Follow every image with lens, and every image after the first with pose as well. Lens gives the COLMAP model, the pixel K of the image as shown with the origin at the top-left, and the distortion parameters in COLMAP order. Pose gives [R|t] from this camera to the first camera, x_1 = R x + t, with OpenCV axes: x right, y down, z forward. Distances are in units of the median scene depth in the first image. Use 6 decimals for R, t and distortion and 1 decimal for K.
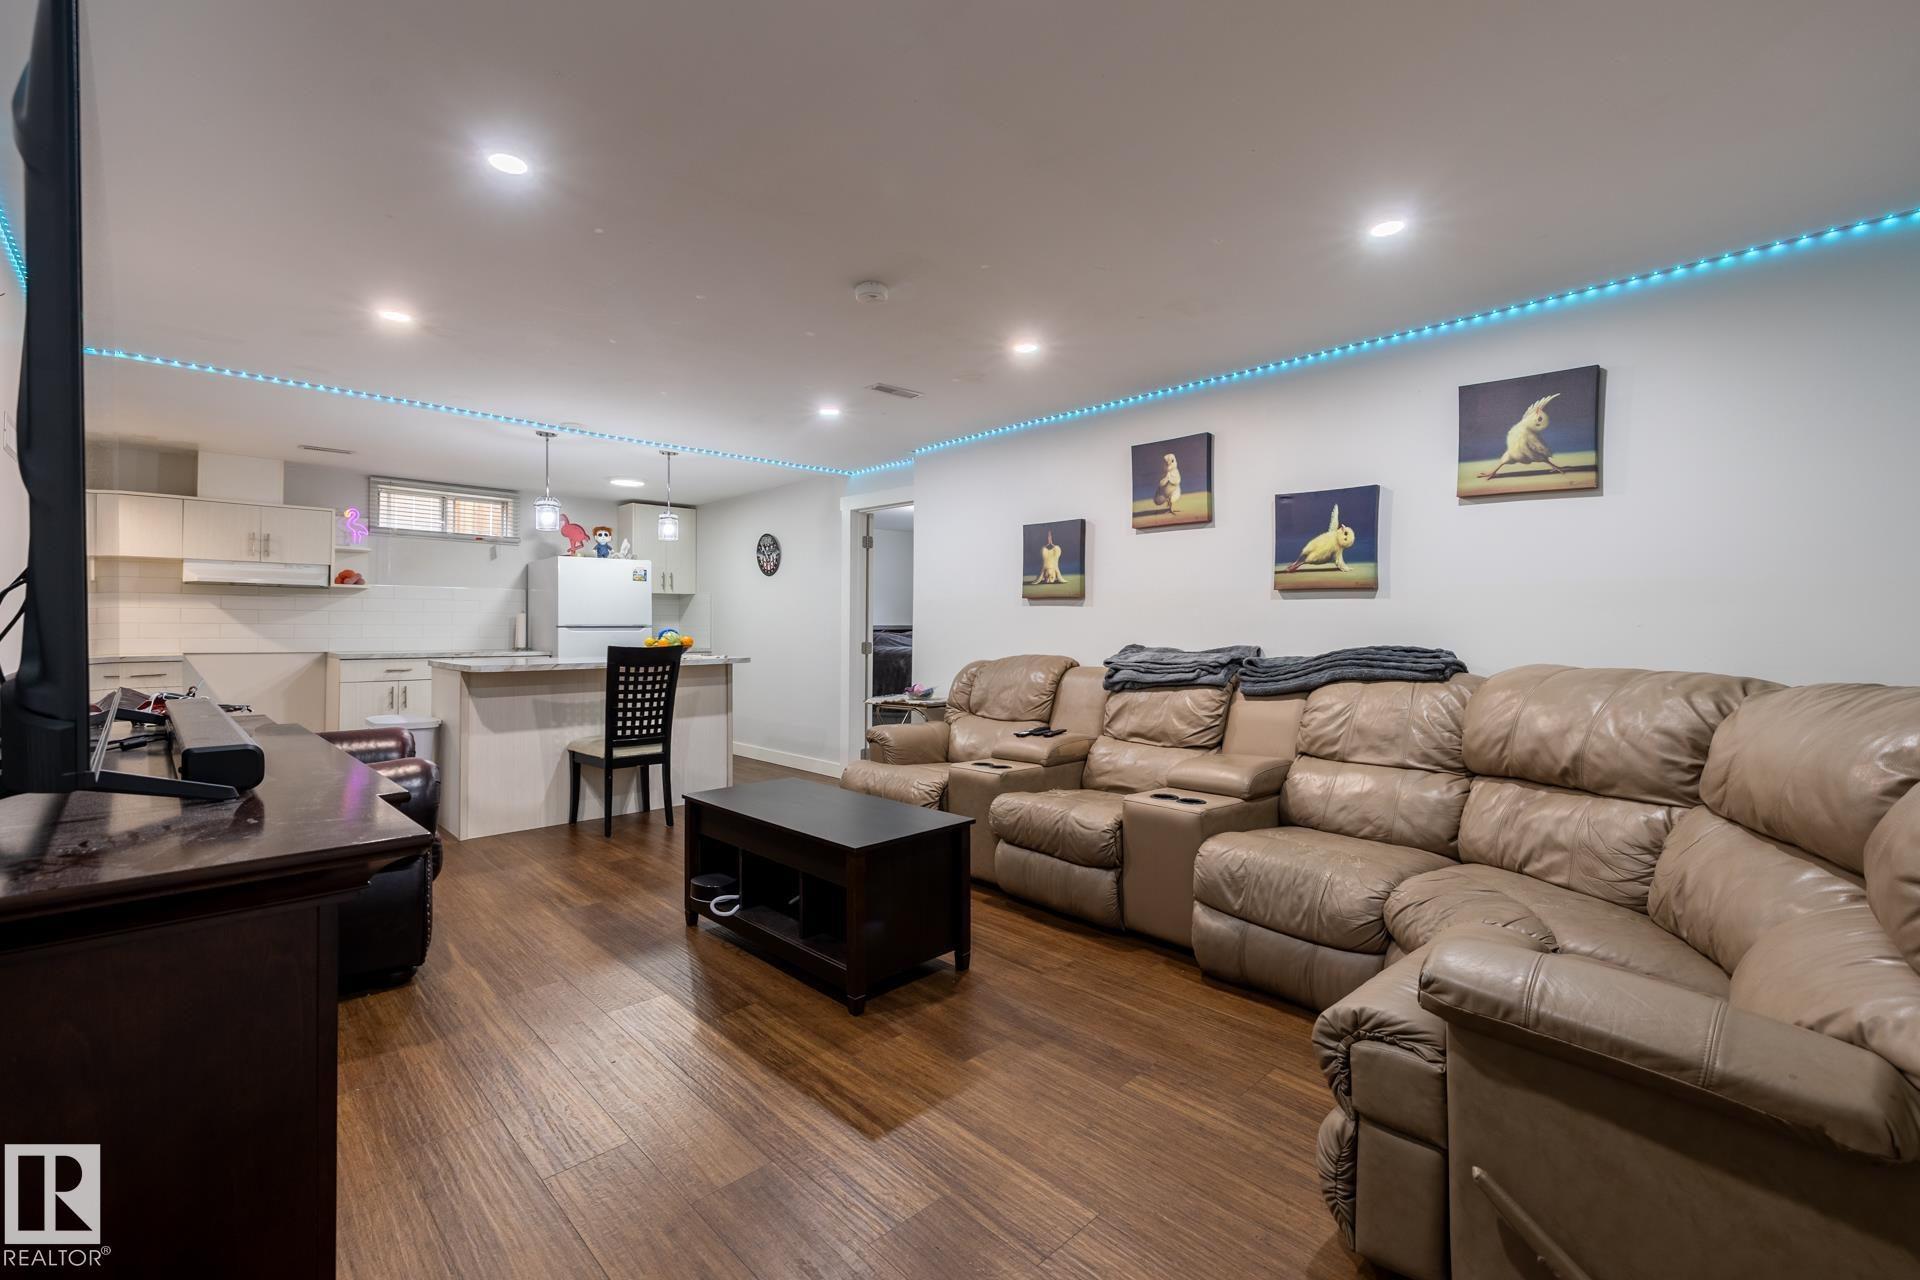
lens RADIAL K [[809.0, 0, 933.5], [0, 809.0, 621.7], [0, 0, 1]] dist [0.001030, 0.000400]
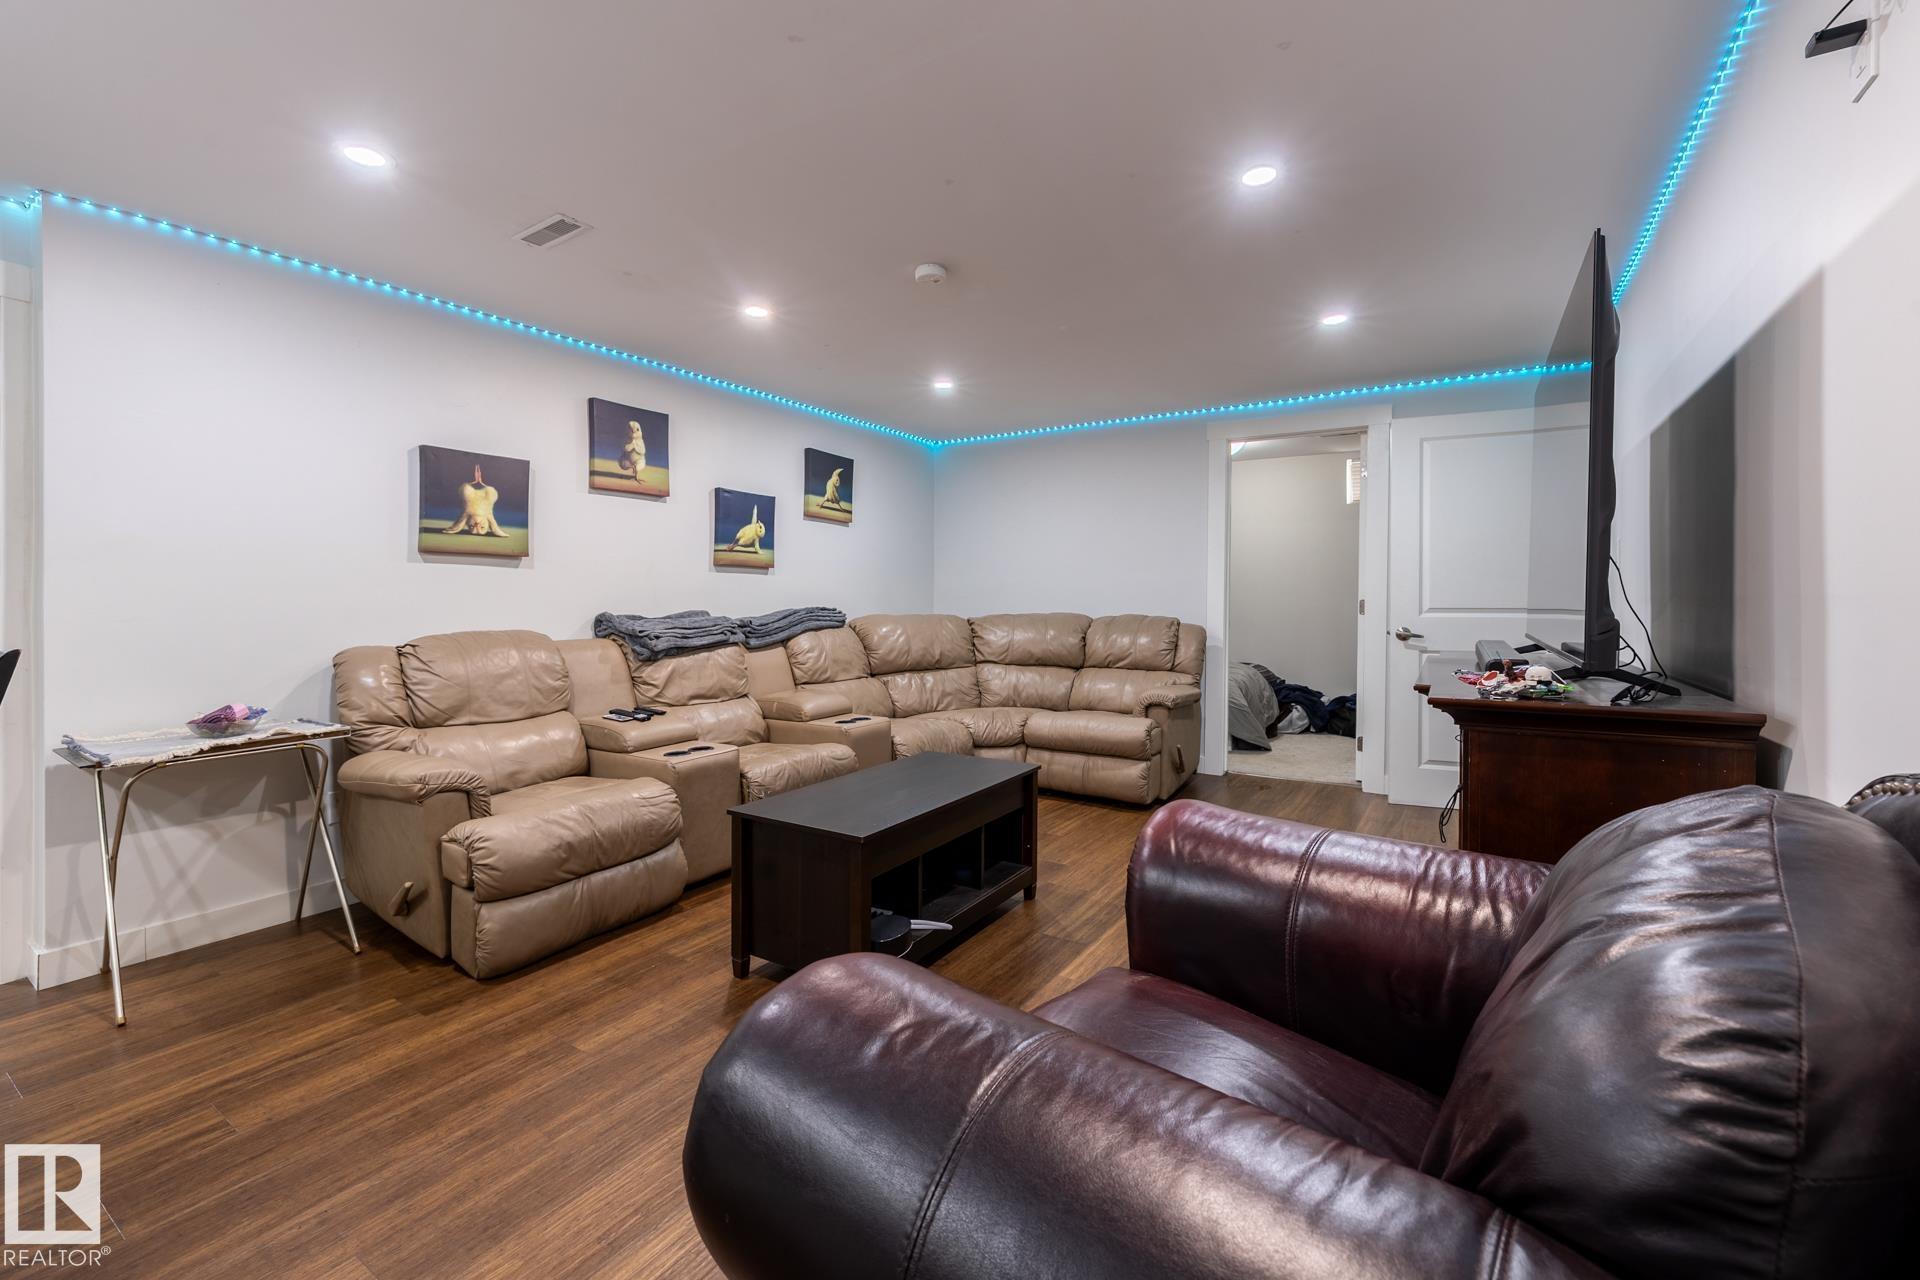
lens RADIAL K [[809.0, 0, 933.5], [0, 809.0, 621.7], [0, 0, 1]] dist [0.001030, 0.000400]
pose [[-0.221393, -0.032741, 0.974635, -0.828753], [-0.011264, 0.999455, 0.031016, 0.005862], [-0.975120, -0.004112, -0.221642, 0.918253]]
